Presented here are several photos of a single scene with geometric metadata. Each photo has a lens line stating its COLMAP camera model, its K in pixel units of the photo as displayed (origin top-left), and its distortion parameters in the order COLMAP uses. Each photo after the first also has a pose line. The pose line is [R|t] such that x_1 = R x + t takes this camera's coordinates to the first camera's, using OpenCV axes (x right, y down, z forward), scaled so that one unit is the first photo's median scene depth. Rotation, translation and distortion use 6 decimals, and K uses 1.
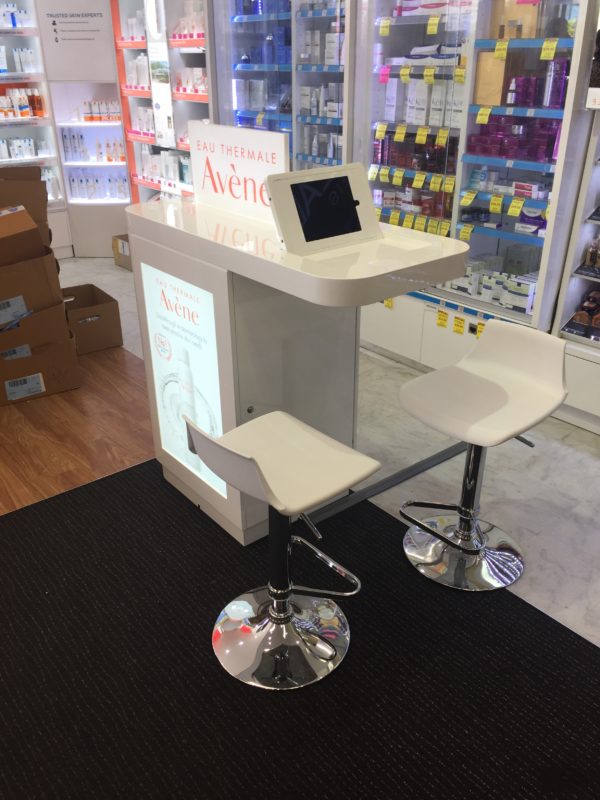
lens RADIAL K [[698.4, 0, 300.0], [0, 698.4, 400.0], [0, 0, 1]] dist [0.005958, 0.002718]
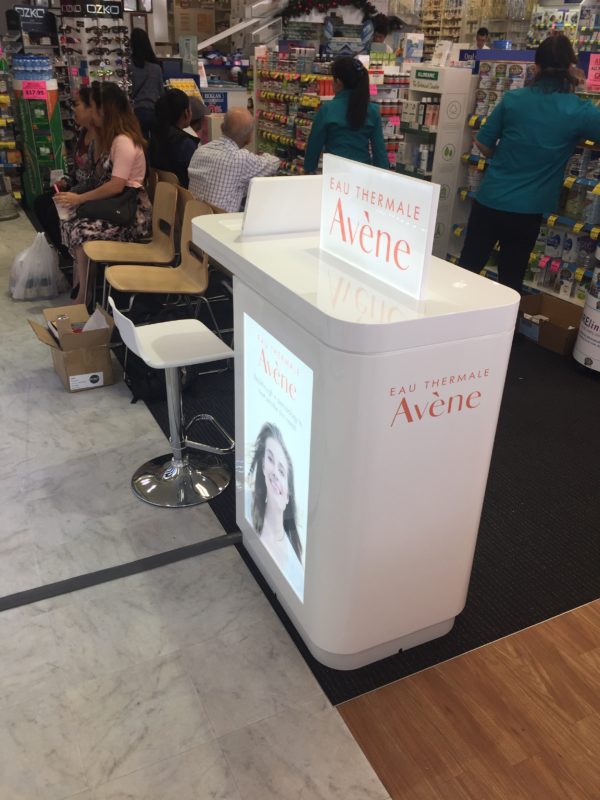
lens RADIAL K [[698.4, 0, 300.0], [0, 698.4, 400.0], [0, 0, 1]] dist [0.005958, 0.002718]
pose [[-0.971380, -0.124286, 0.202421, -0.168036], [0.086682, 0.607936, 0.789240, -0.704934], [-0.221151, 0.784198, -0.579764, 1.373999]]
